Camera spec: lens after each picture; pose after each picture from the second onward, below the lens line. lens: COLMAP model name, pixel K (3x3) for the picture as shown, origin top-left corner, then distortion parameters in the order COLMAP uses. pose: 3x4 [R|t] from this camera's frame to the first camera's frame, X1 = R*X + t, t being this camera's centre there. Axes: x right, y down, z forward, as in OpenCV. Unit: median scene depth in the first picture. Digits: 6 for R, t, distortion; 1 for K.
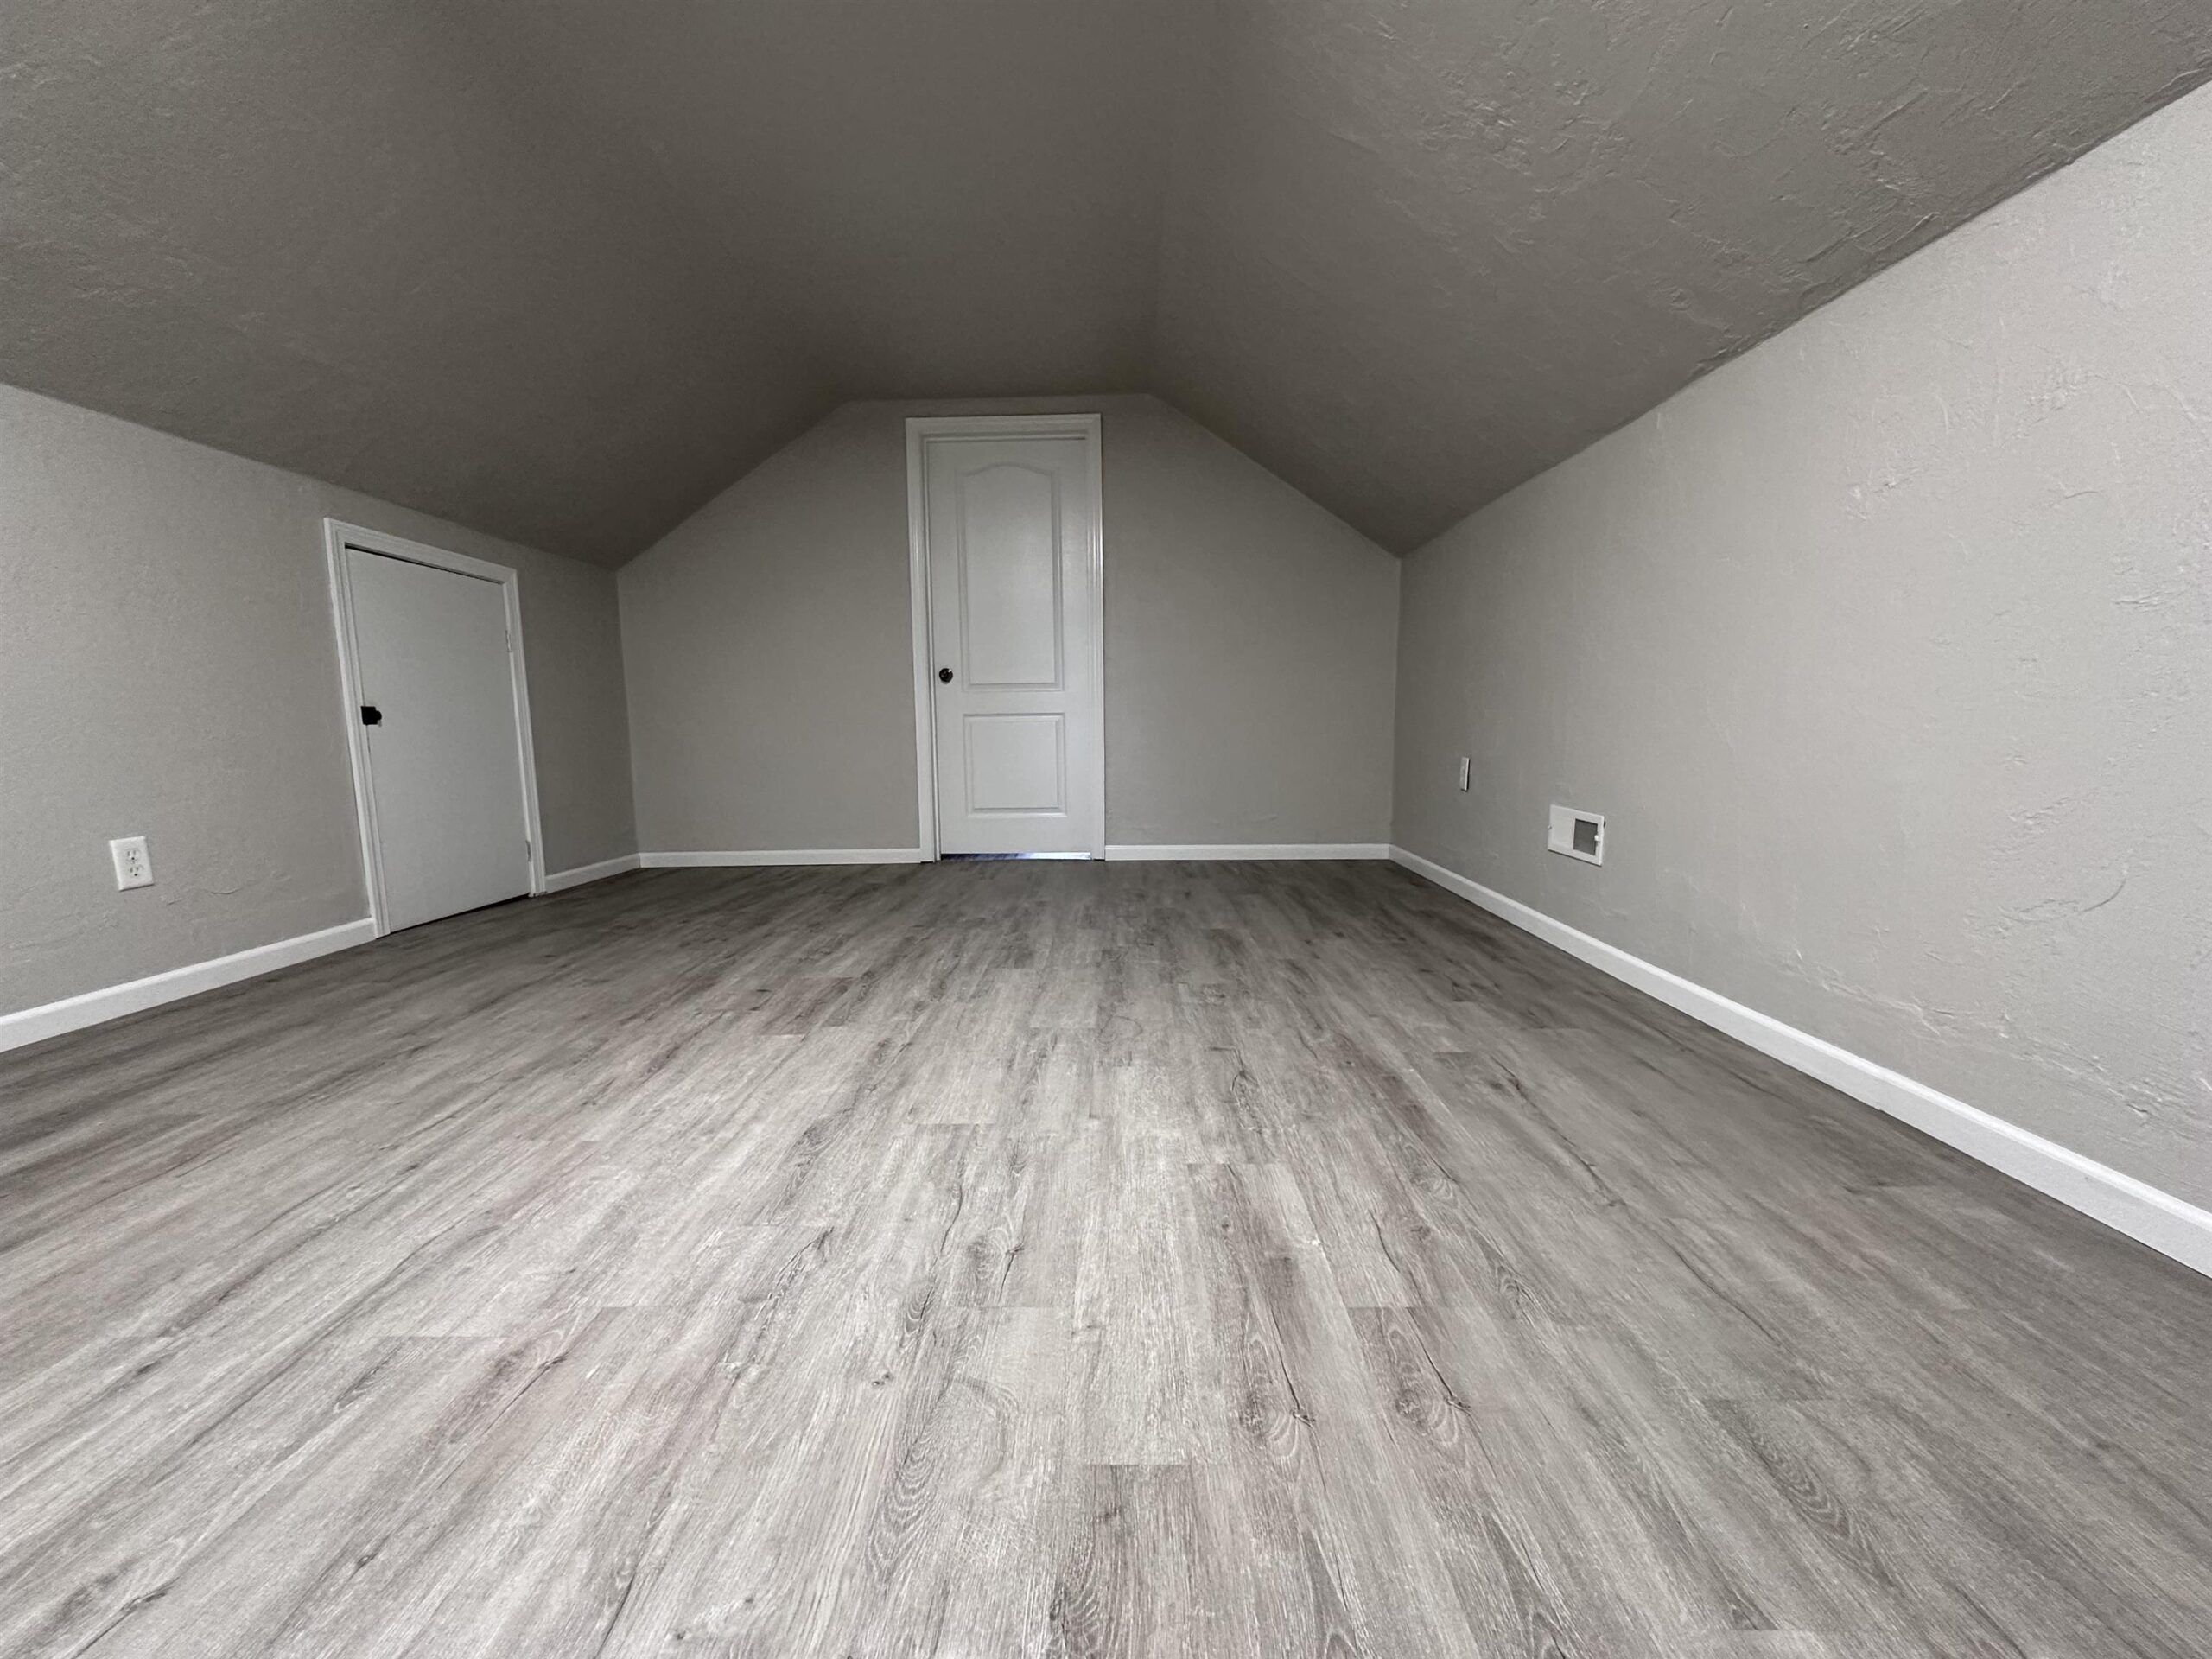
lens RADIAL K [[885.2, 0, 1124.1], [0, 885.2, 828.1], [0, 0, 1]] dist [-0.005348, 0.001307]
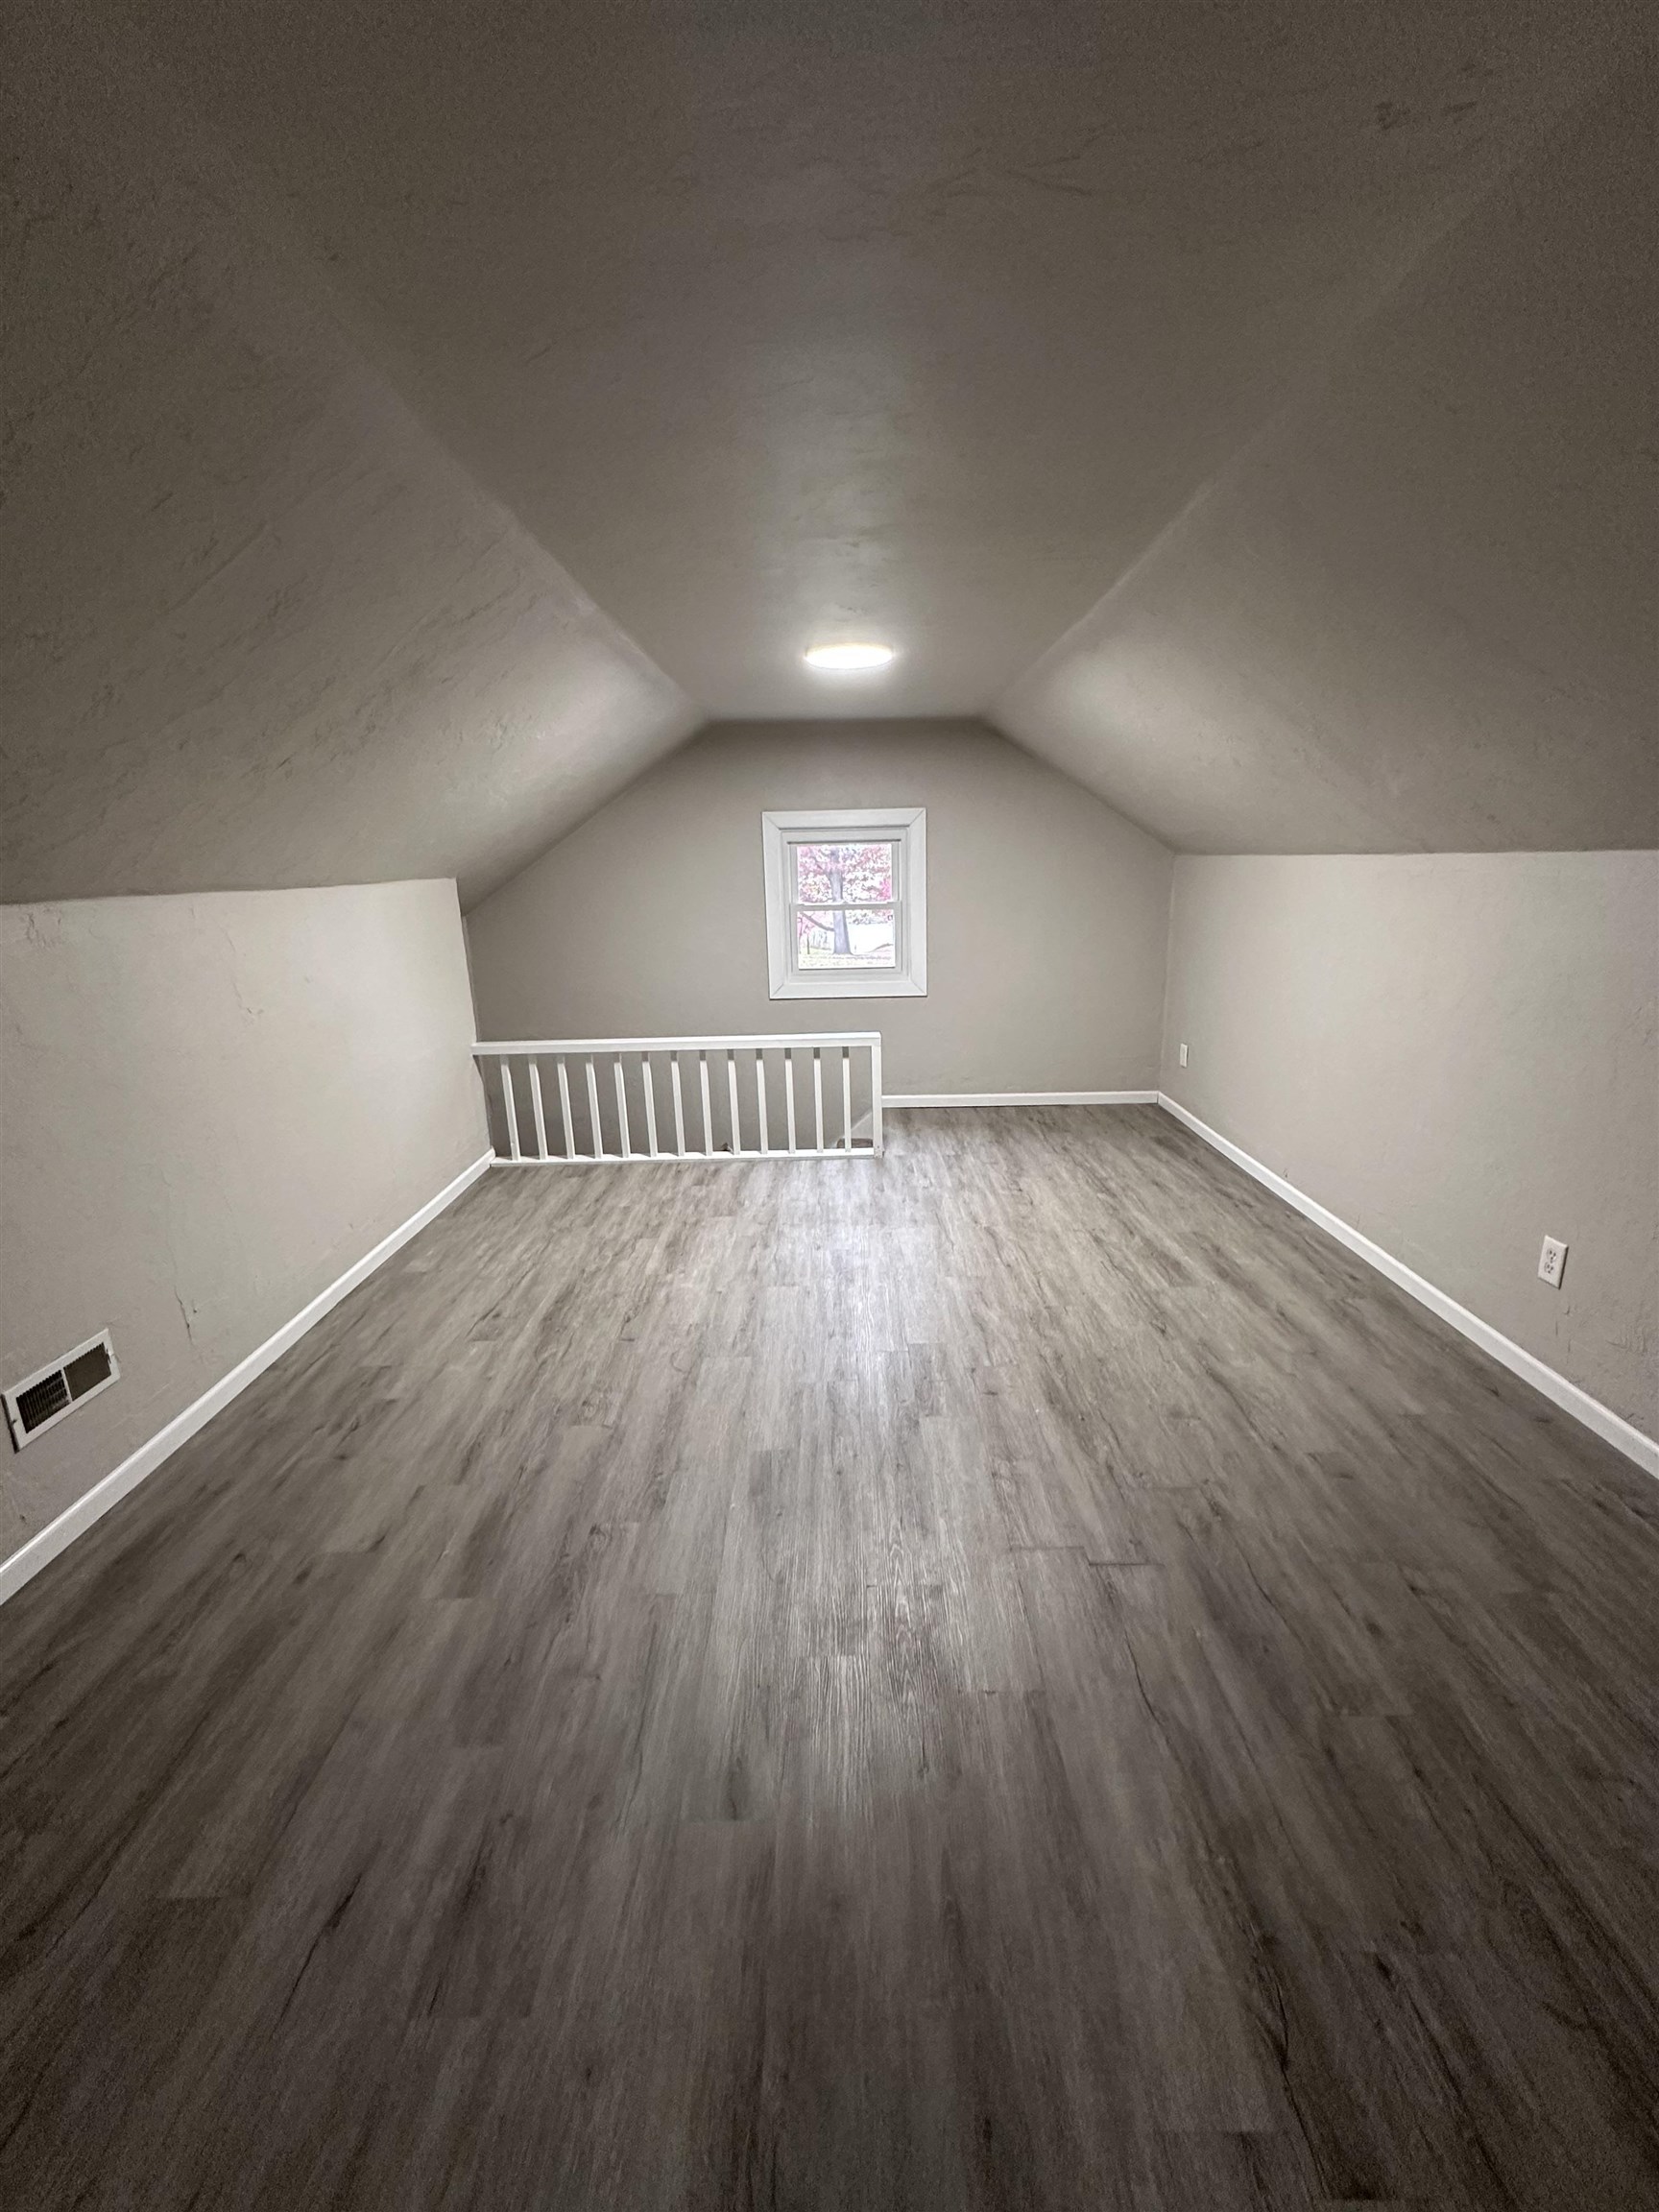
lens RADIAL K [[885.2, 0, 841.0], [0, 885.2, 1116.1], [0, 0, 1]] dist [-0.005348, 0.001307]
pose [[-0.999273, 0.037567, 0.006561, -0.329242], [0.037205, 0.922575, 0.384021, -0.788523], [0.008373, 0.383986, -0.923301, 2.601605]]
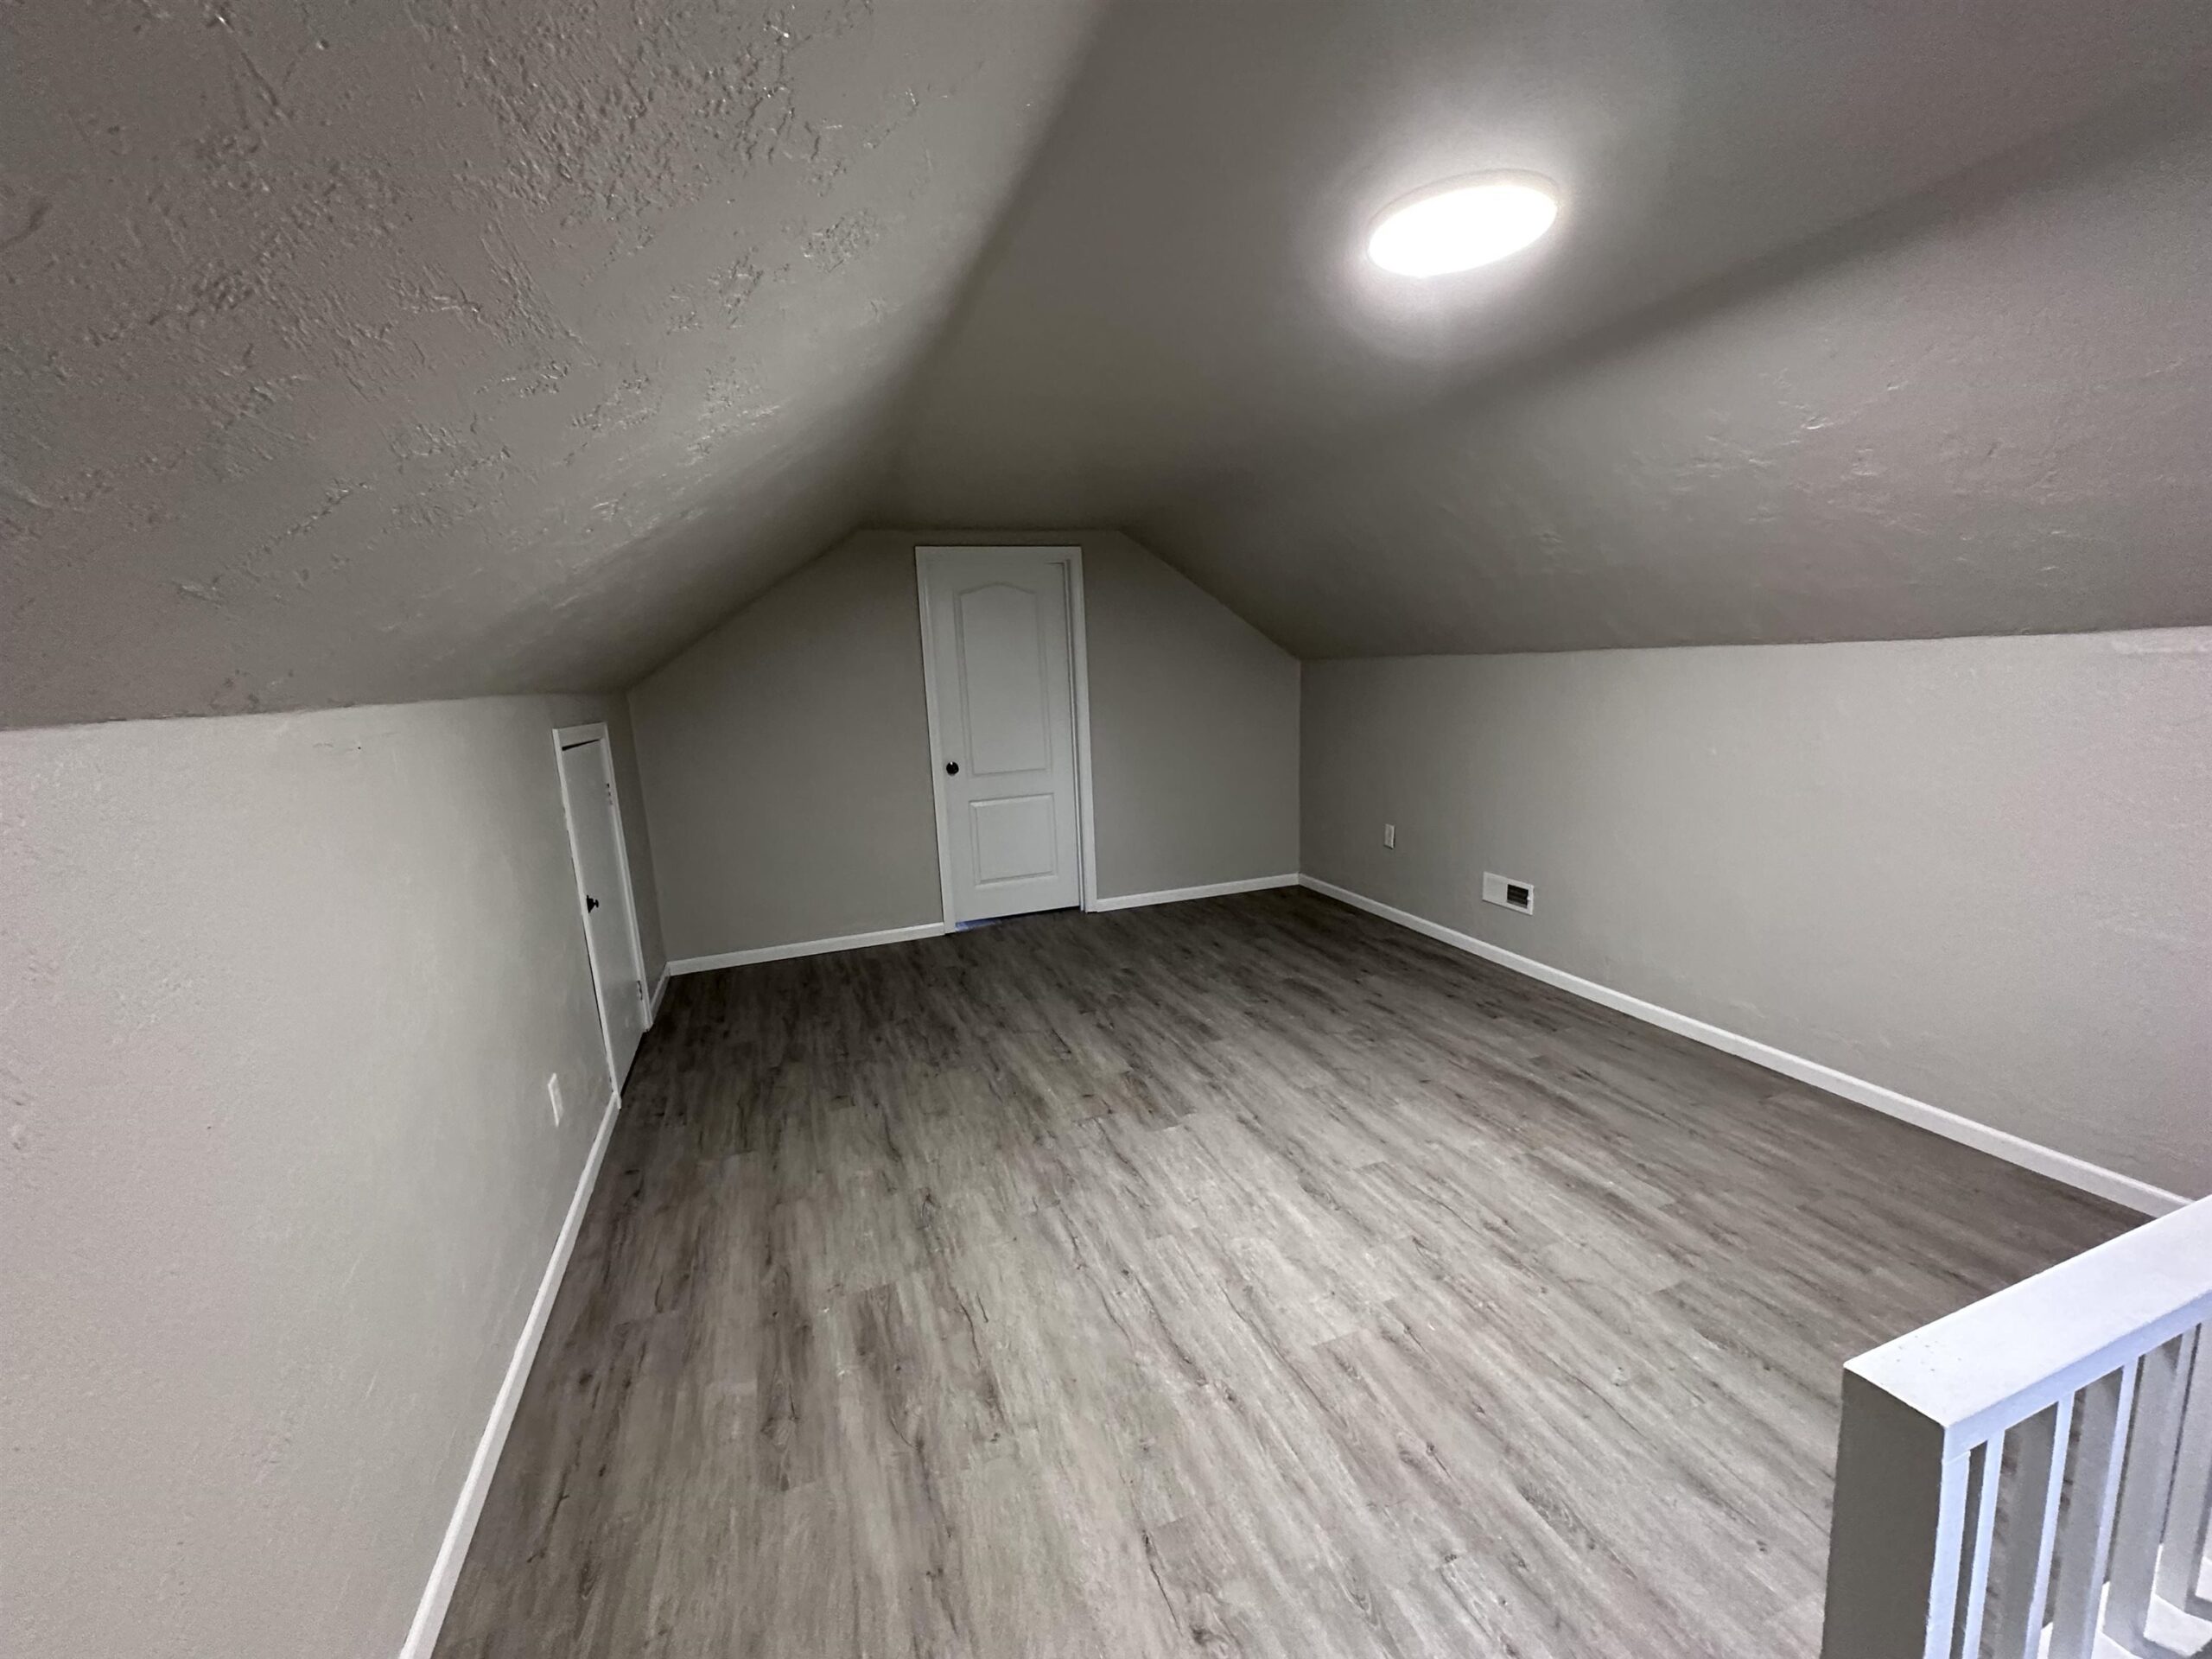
lens RADIAL K [[885.2, 0, 1113.8], [0, 885.2, 822.9], [0, 0, 1]] dist [-0.005348, 0.001307]
pose [[0.930245, -0.092109, 0.355190, -1.119247], [0.072471, 0.995034, 0.068232, -0.443052], [-0.359711, -0.037731, 0.932301, -0.364415]]
